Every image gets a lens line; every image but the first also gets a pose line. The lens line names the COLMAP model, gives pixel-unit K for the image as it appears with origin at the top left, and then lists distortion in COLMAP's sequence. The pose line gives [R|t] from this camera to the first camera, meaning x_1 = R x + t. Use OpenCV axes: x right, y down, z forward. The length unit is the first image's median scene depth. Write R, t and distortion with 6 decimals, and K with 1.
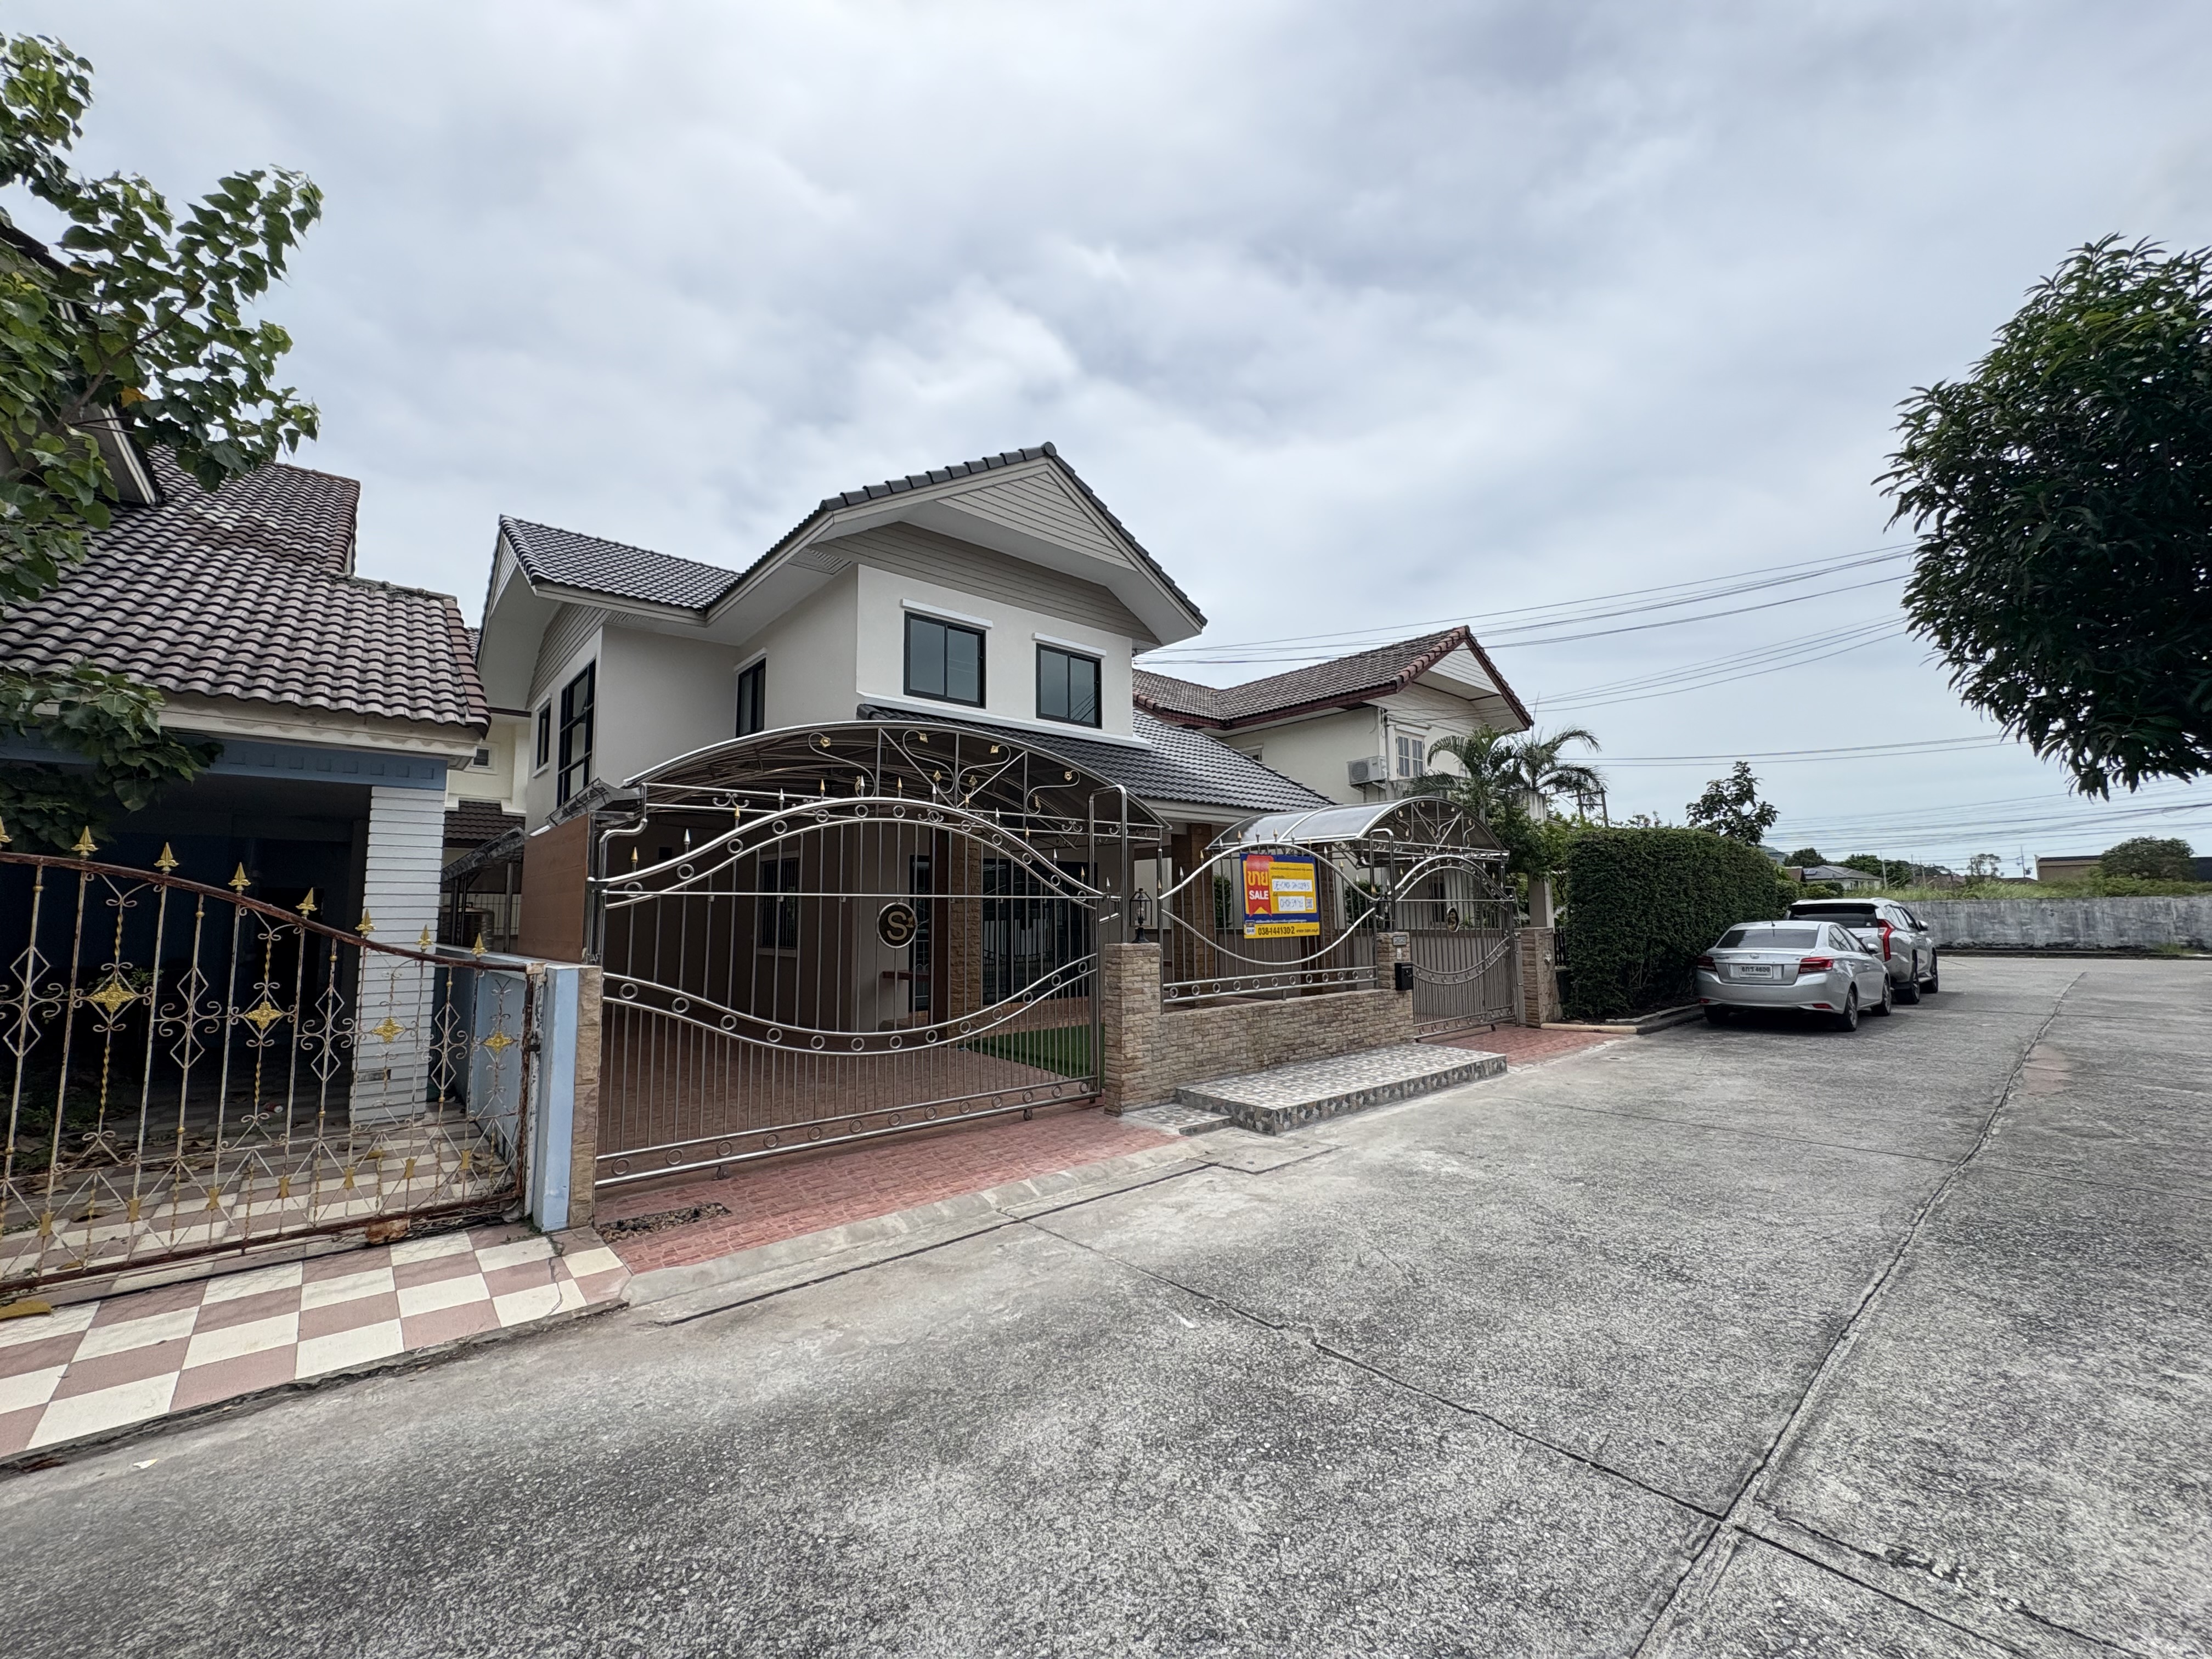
lens RADIAL K [[883.3, 0, 1117.6], [0, 883.3, 828.3], [0, 0, 1]] dist [-0.001454, 0.000164]
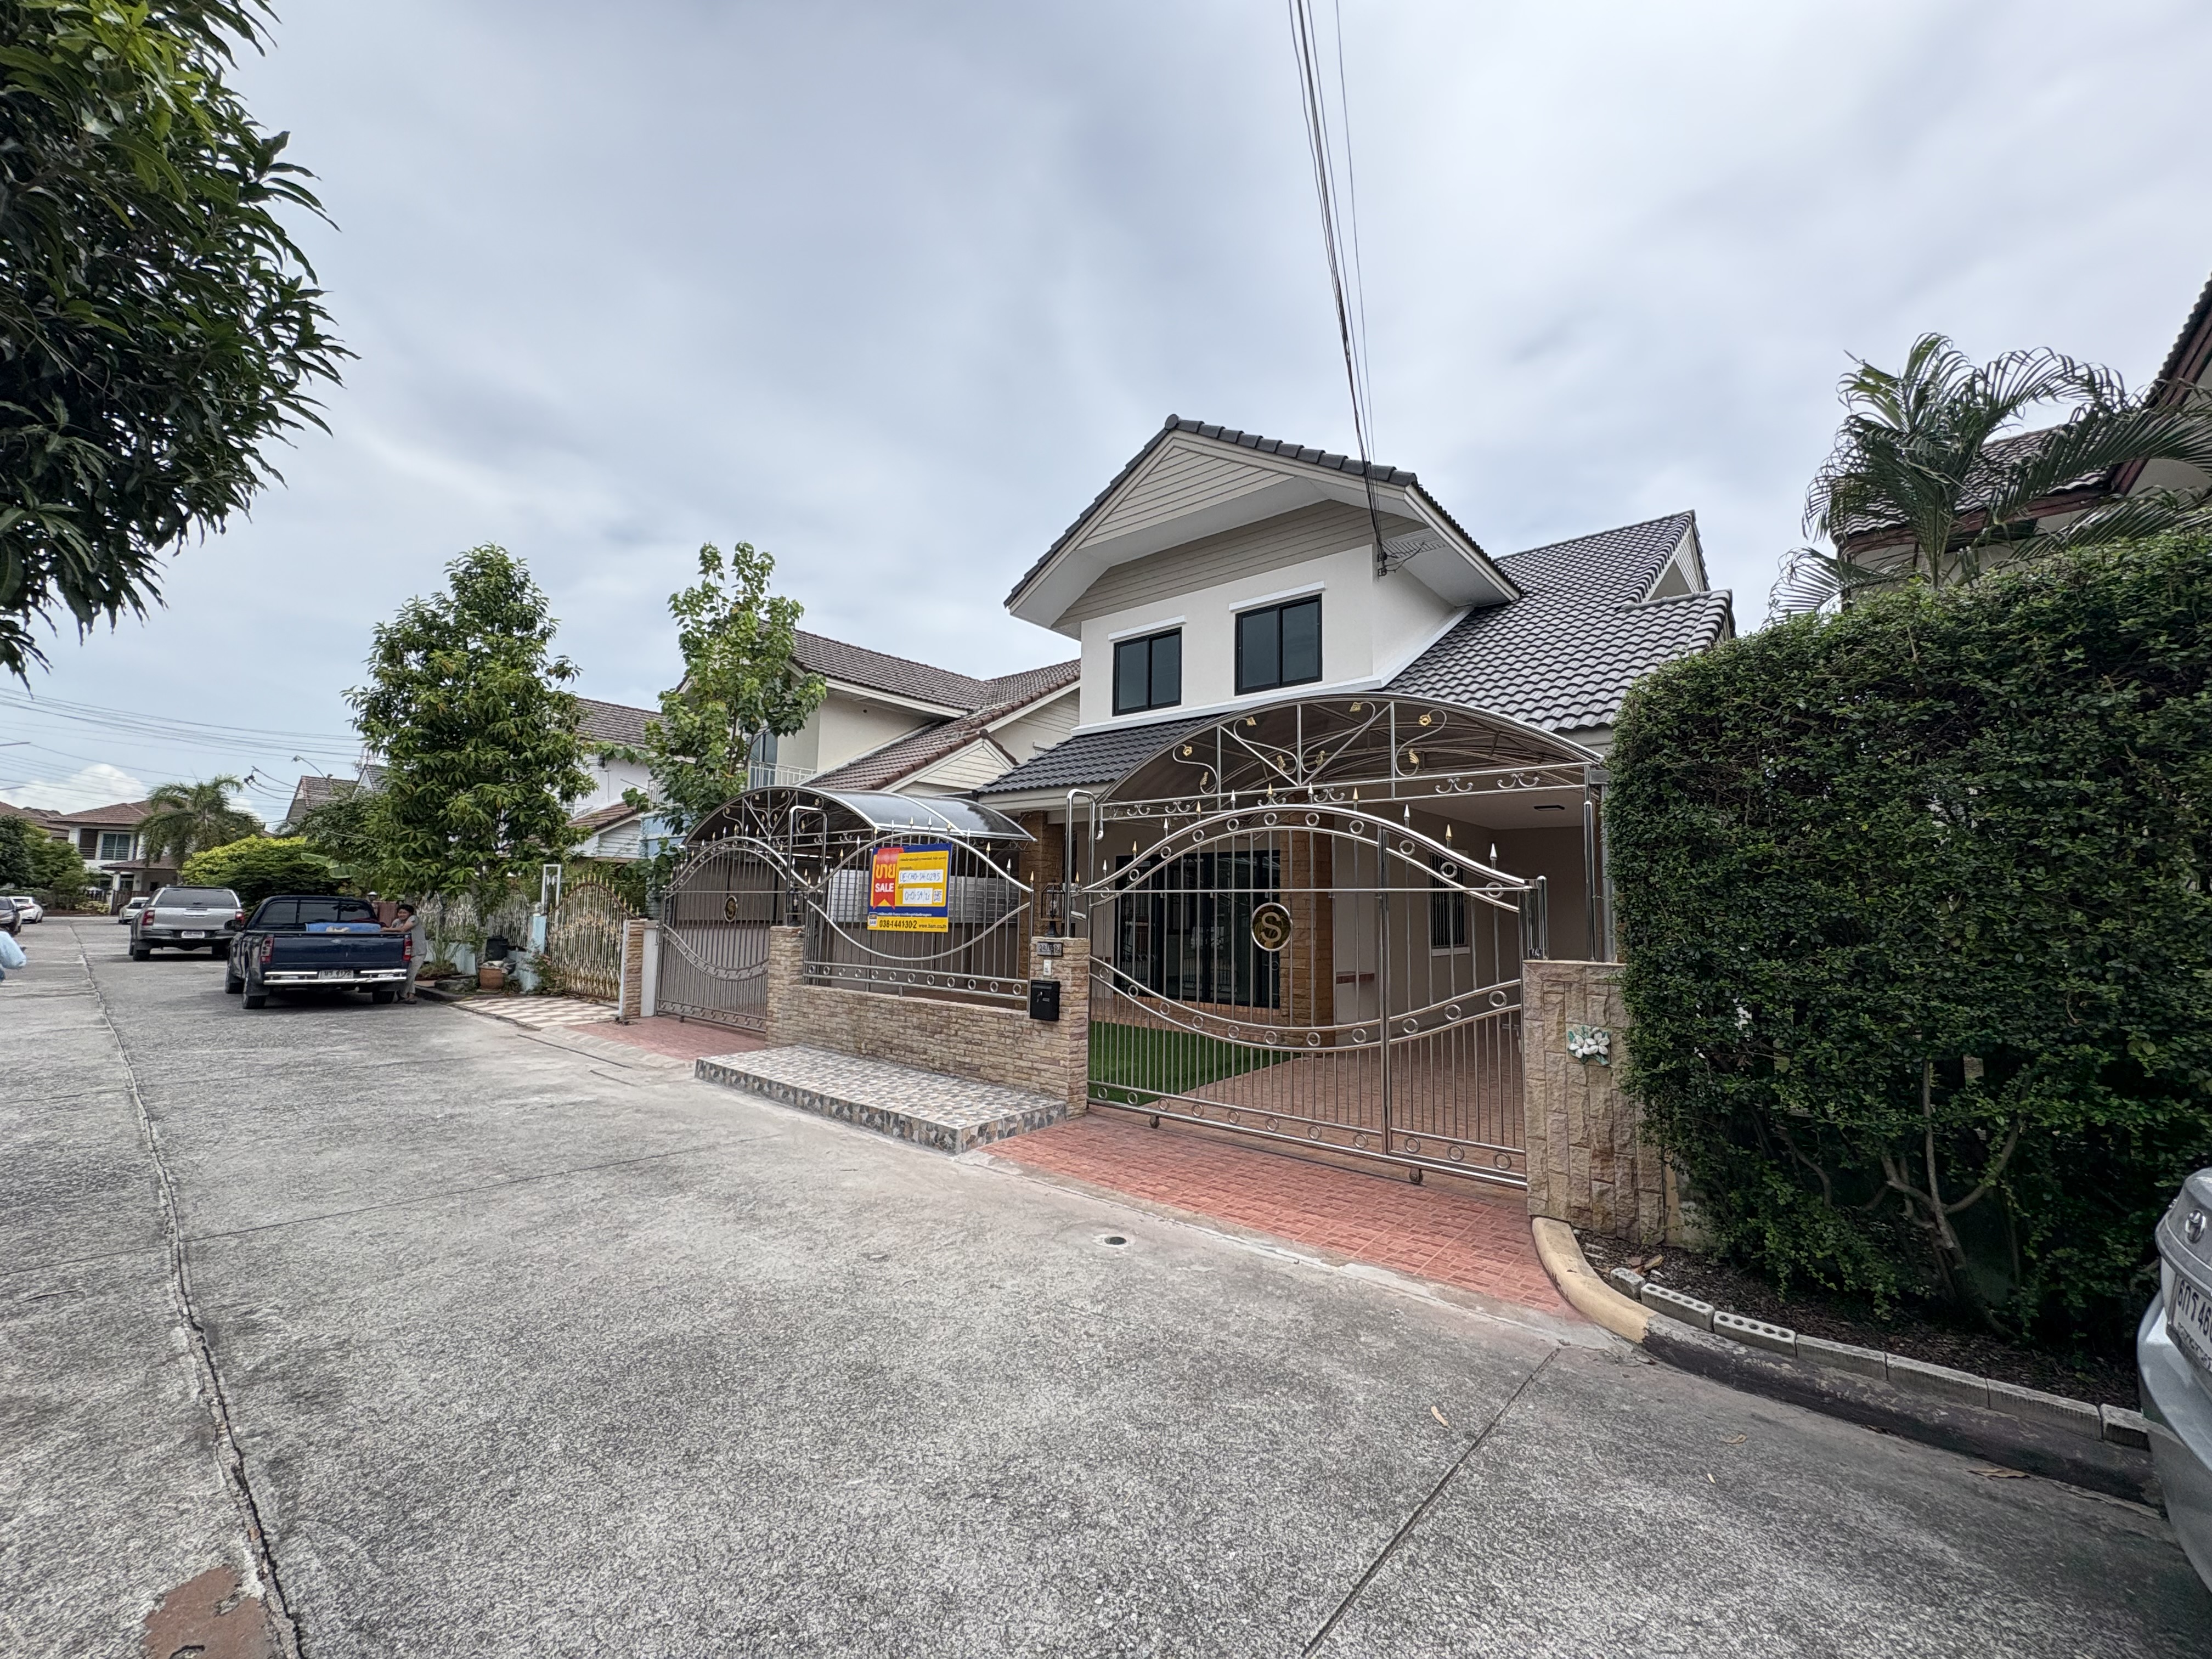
lens RADIAL K [[883.3, 0, 1116.3], [0, 883.3, 834.9], [0, 0, 1]] dist [-0.001454, 0.000164]
pose [[0.151009, -0.072242, -0.985889, 1.036337], [0.080686, 0.994899, -0.060544, 0.084894], [0.985234, -0.070405, 0.156068, 0.959465]]
